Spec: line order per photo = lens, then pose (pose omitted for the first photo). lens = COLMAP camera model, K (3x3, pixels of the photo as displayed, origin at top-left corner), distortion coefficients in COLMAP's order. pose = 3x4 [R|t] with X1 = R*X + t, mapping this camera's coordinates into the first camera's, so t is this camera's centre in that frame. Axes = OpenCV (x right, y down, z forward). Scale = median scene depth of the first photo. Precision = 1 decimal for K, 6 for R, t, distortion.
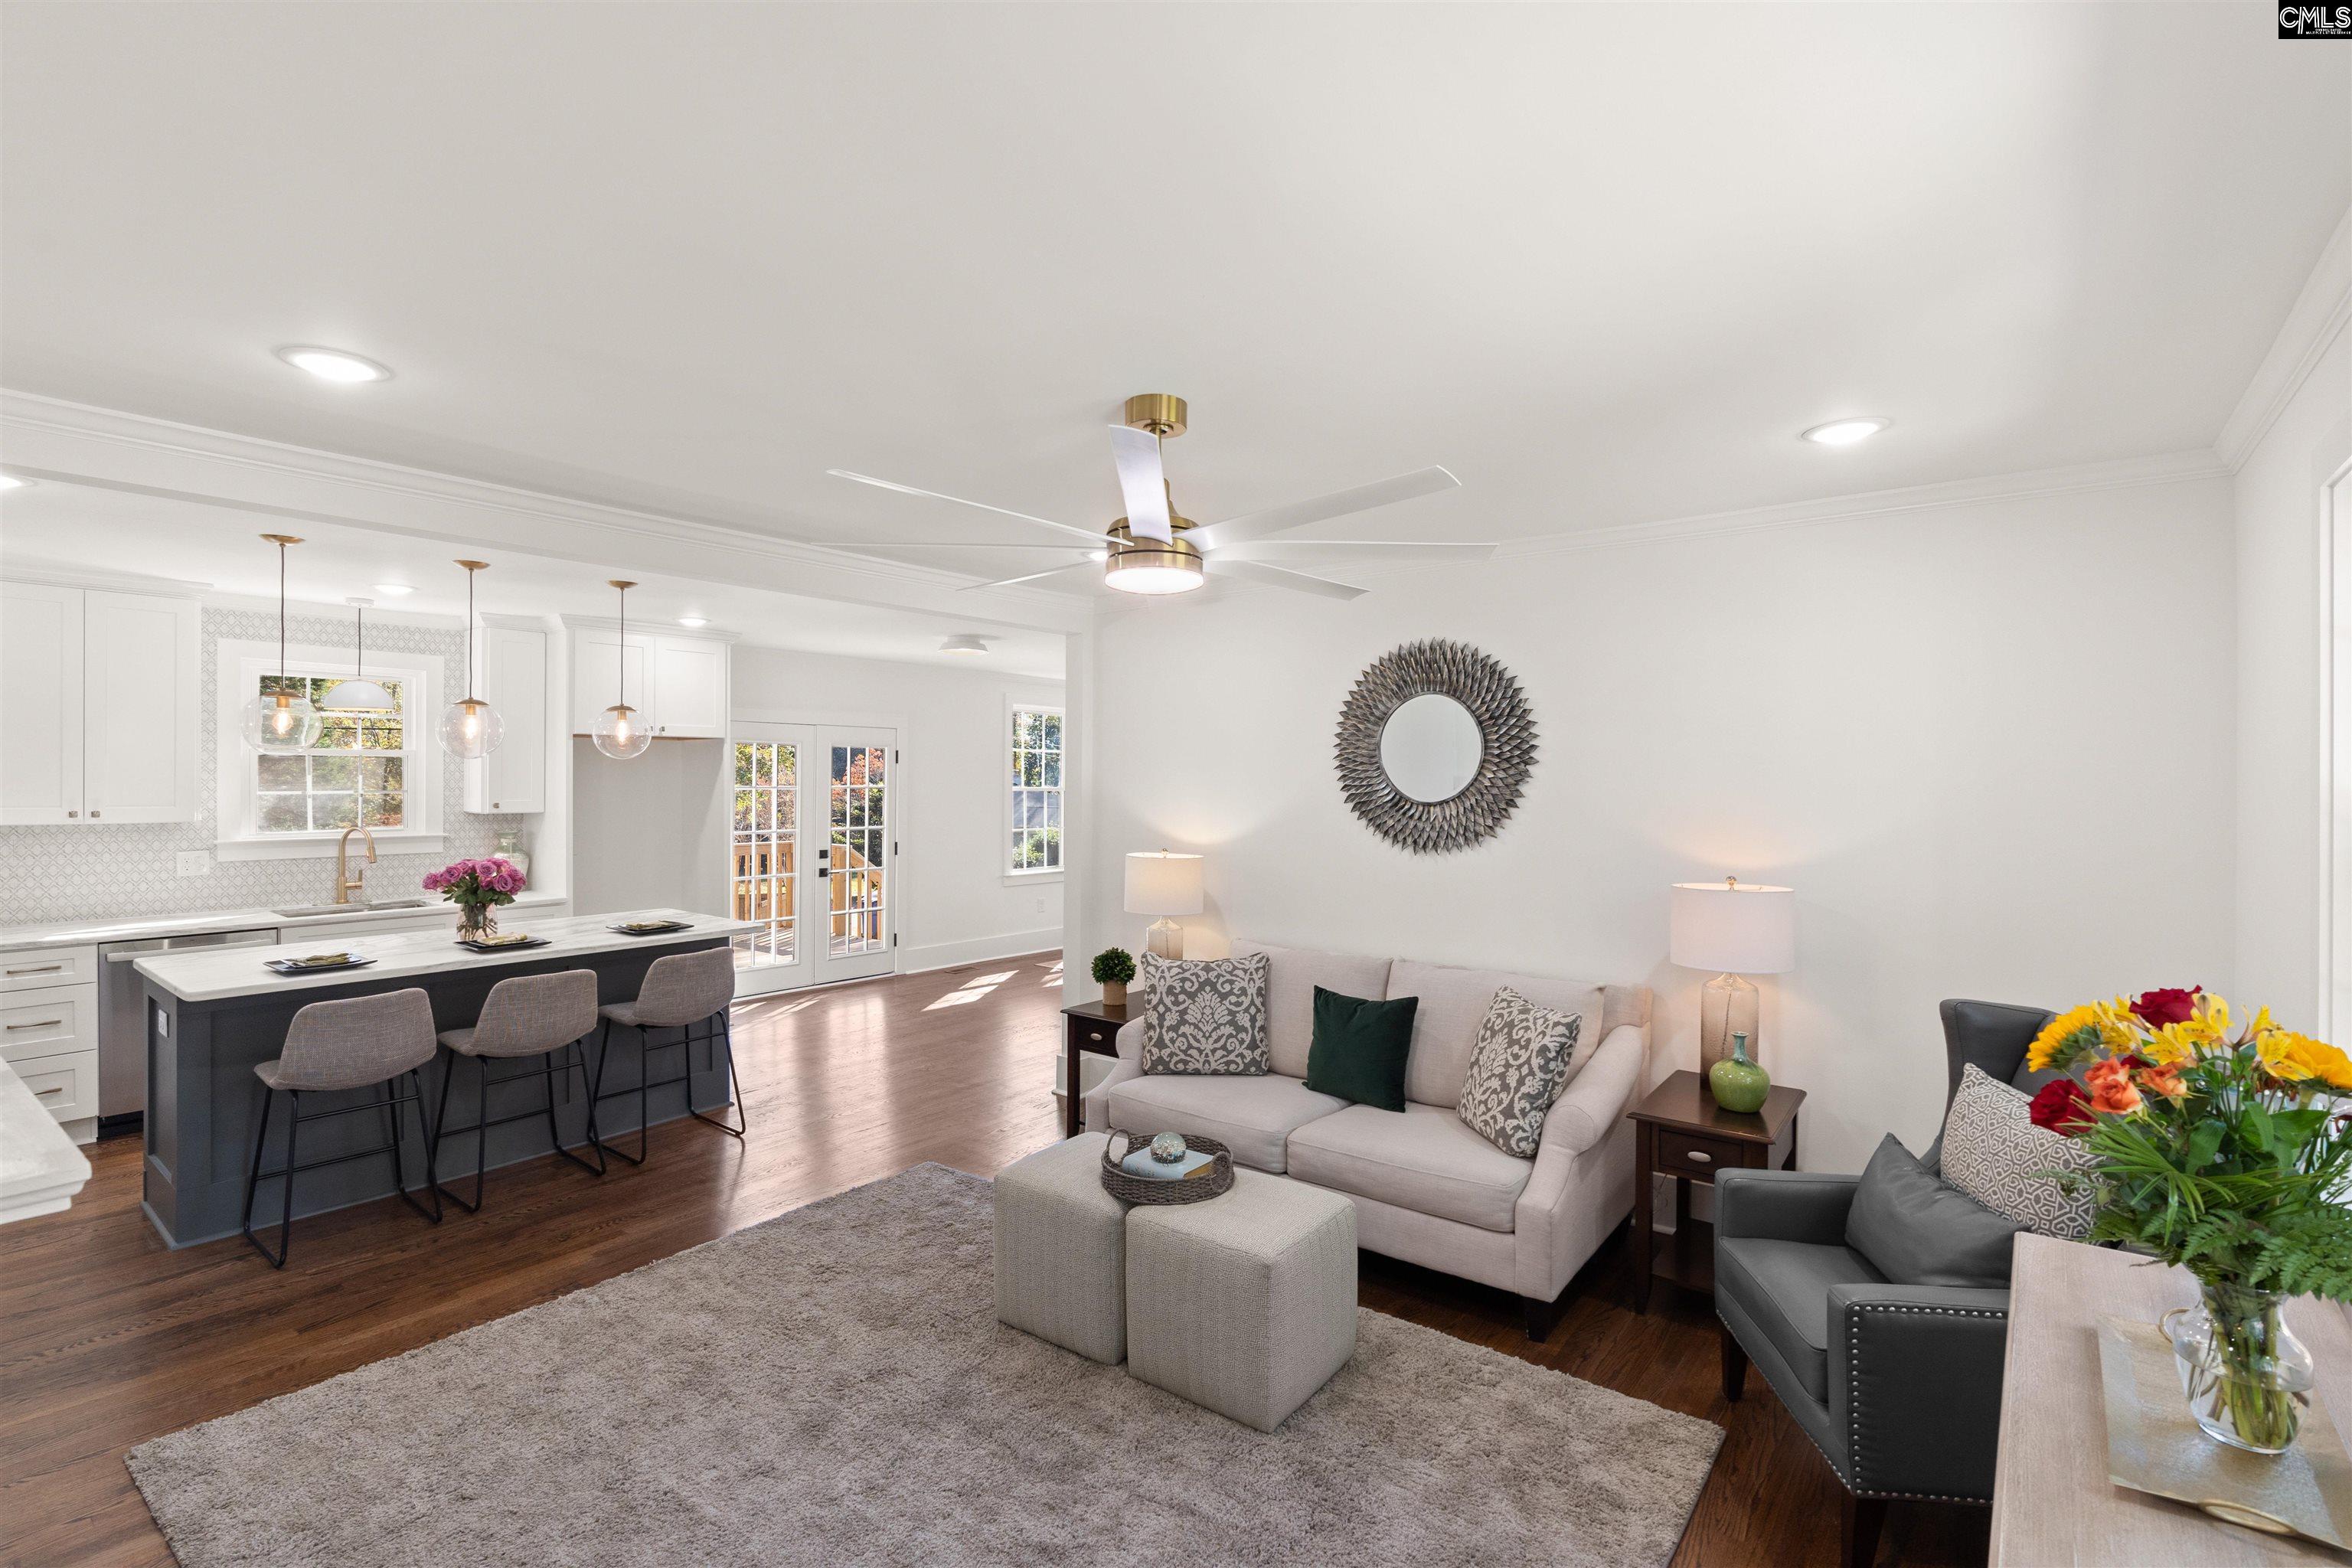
lens RADIAL K [[1065.8, 0, 1188.5], [0, 1065.8, 784.3], [0, 0, 1]] dist [-0.009945, 0.002474]
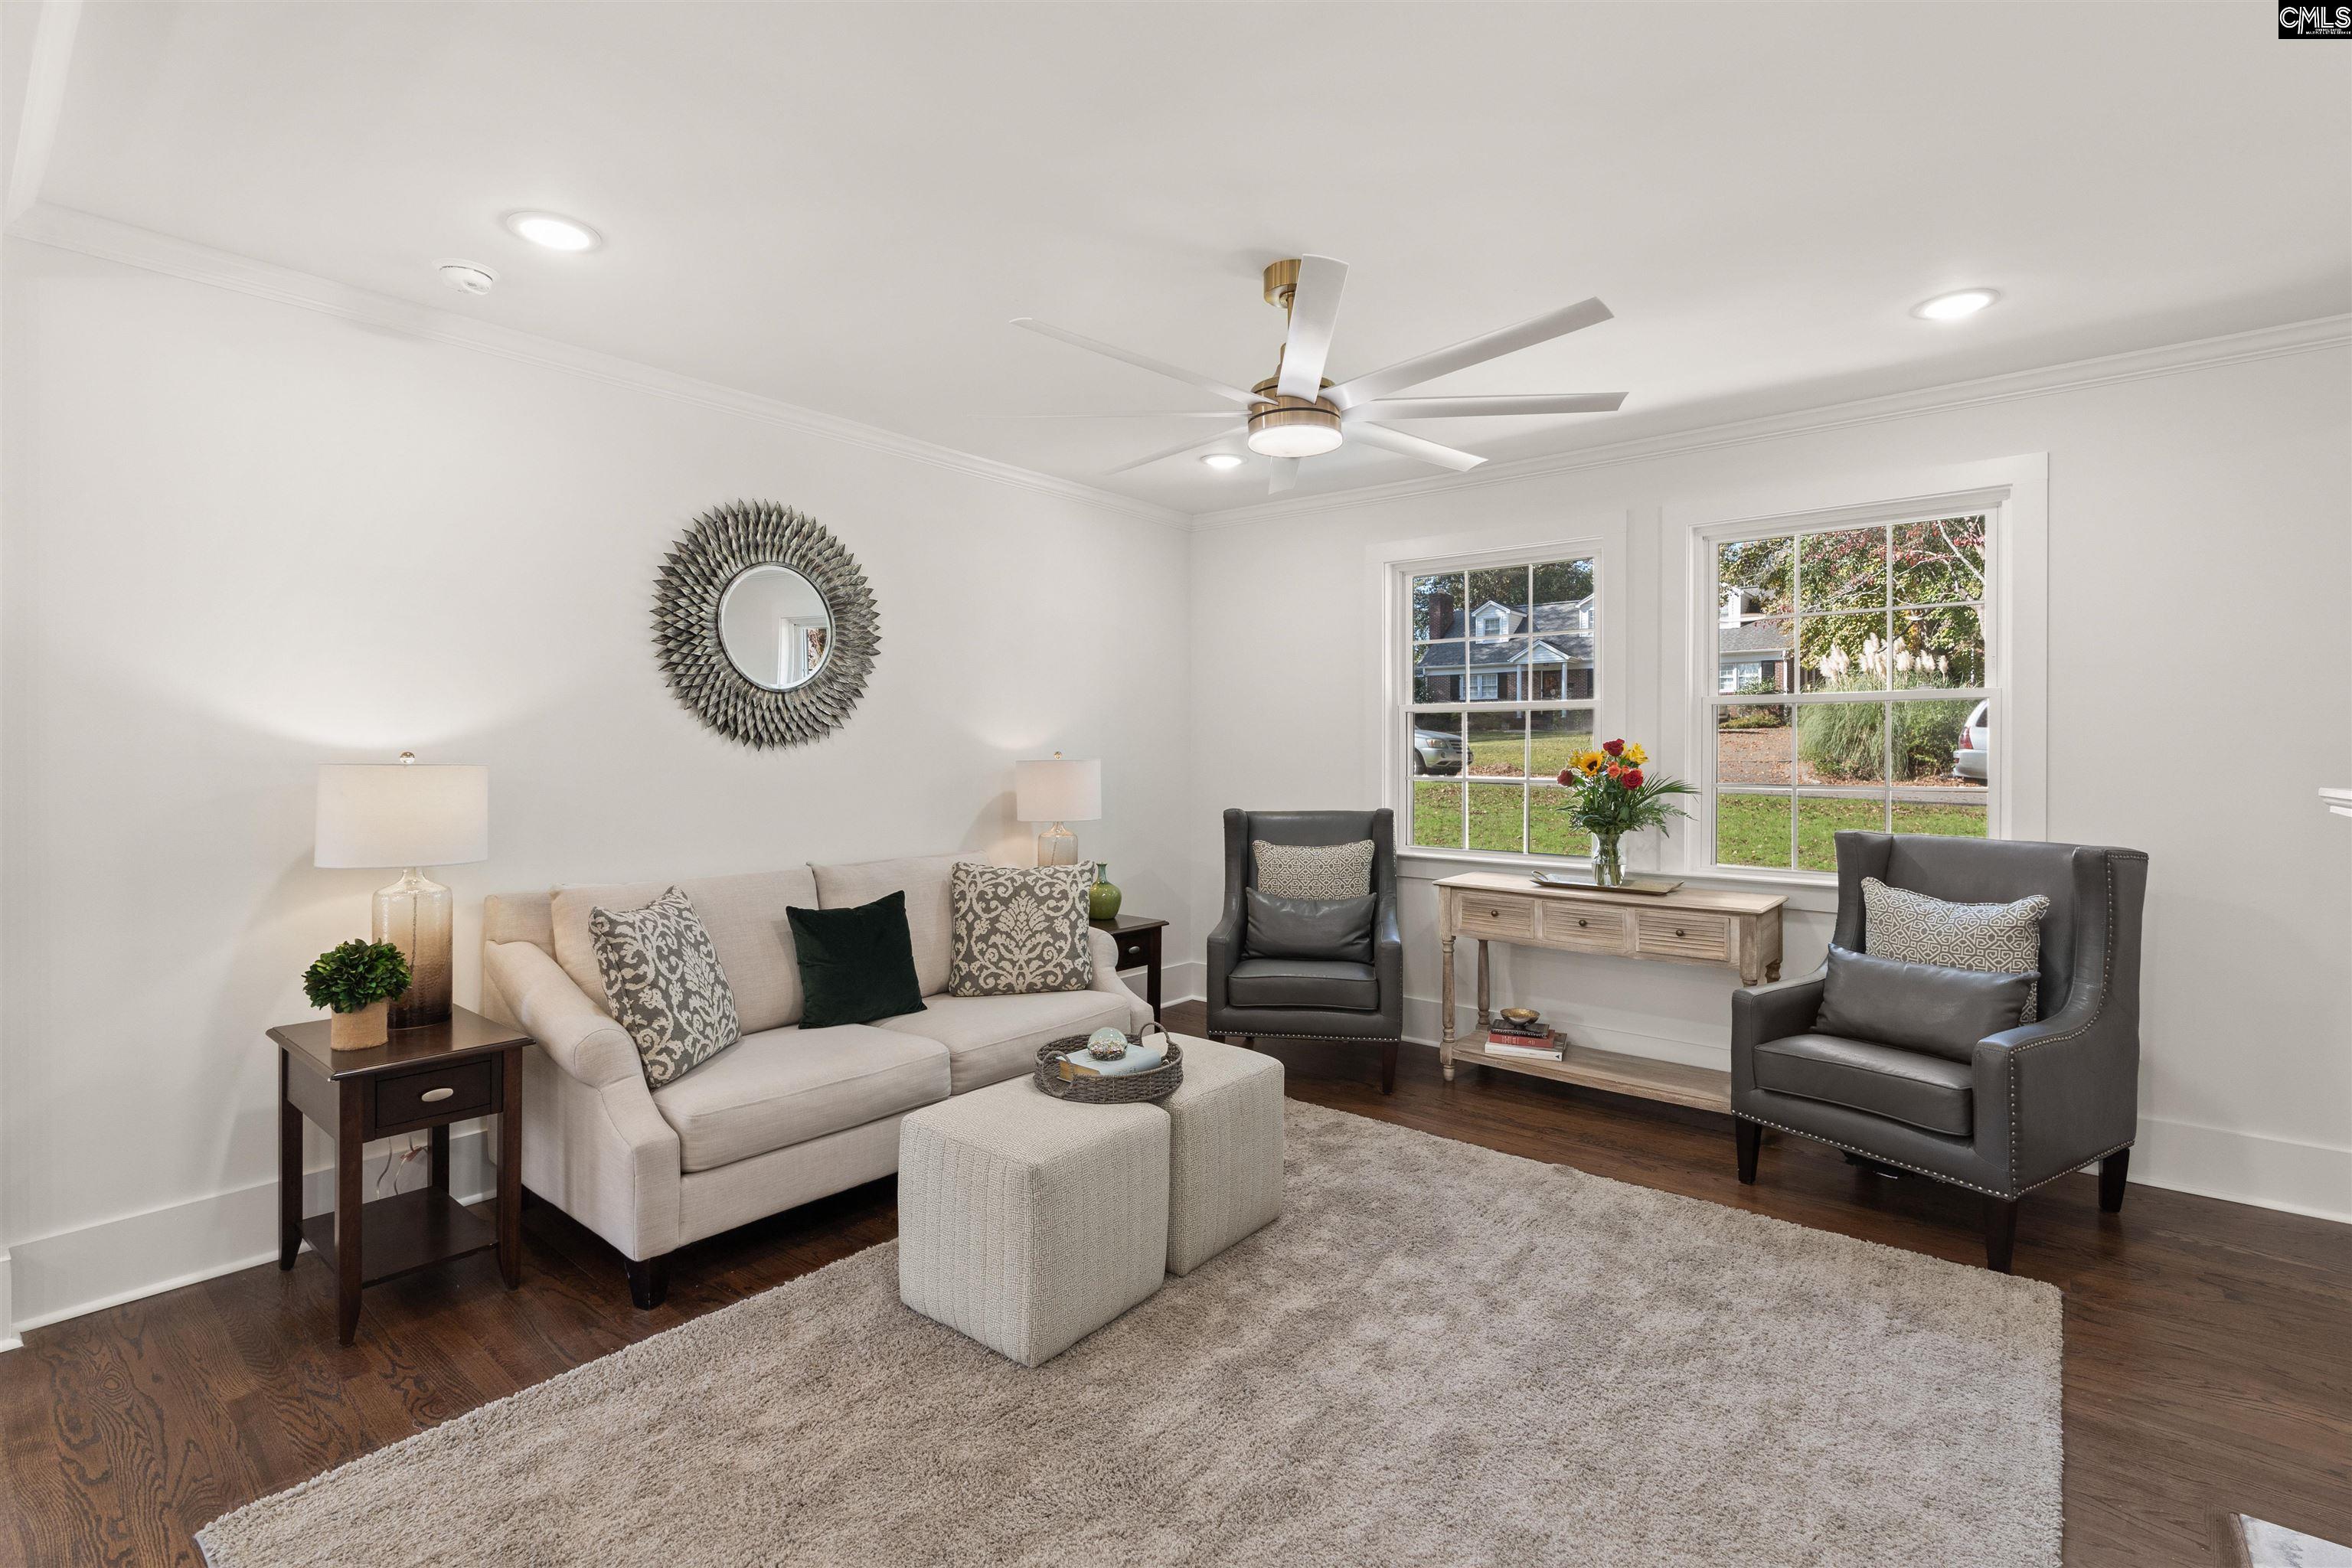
lens RADIAL K [[1065.8, 0, 1213.8], [0, 1065.8, 774.0], [0, 0, 1]] dist [-0.009945, 0.002474]
pose [[0.014670, -0.025301, 0.999572, -0.666831], [-0.000484, 0.999680, 0.025311, 0.066170], [-0.999892, -0.000855, 0.014653, 0.653168]]
